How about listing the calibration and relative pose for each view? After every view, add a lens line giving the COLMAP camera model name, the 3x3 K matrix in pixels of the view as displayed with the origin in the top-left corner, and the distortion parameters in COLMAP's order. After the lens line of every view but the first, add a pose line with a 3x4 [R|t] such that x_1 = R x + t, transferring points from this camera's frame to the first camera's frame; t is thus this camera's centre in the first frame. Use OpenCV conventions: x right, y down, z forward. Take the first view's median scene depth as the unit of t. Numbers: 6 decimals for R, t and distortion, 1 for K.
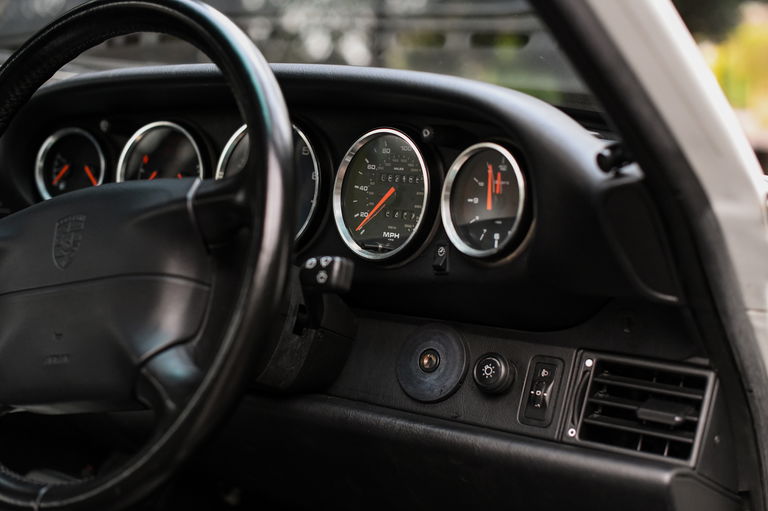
lens RADIAL K [[1158.9, 0, 384.0], [0, 1158.9, 255.5], [0, 0, 1]] dist [-0.160455, 0.037312]
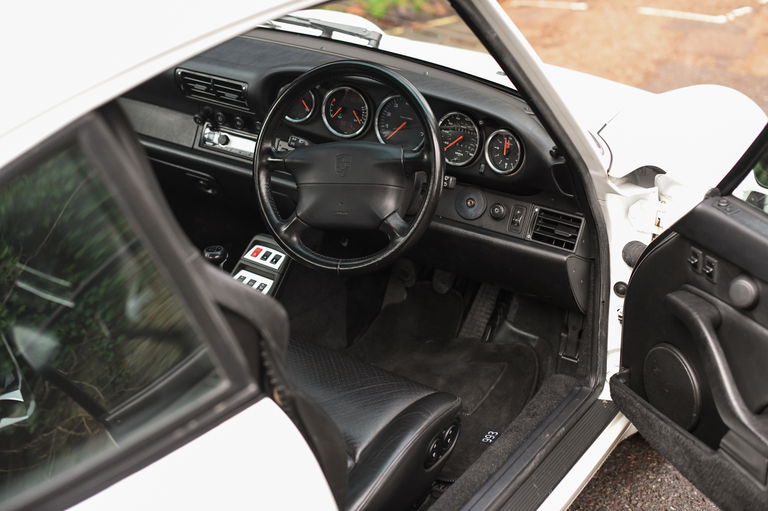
lens RADIAL K [[1158.9, 0, 384.0], [0, 1158.9, 255.5], [0, 0, 1]] dist [-0.160455, 0.037312]
pose [[0.992226, -0.000481, 0.124451, -0.482982], [-0.035244, 0.957971, 0.284693, -0.532639], [-0.119357, -0.286866, 0.950506, -1.447749]]
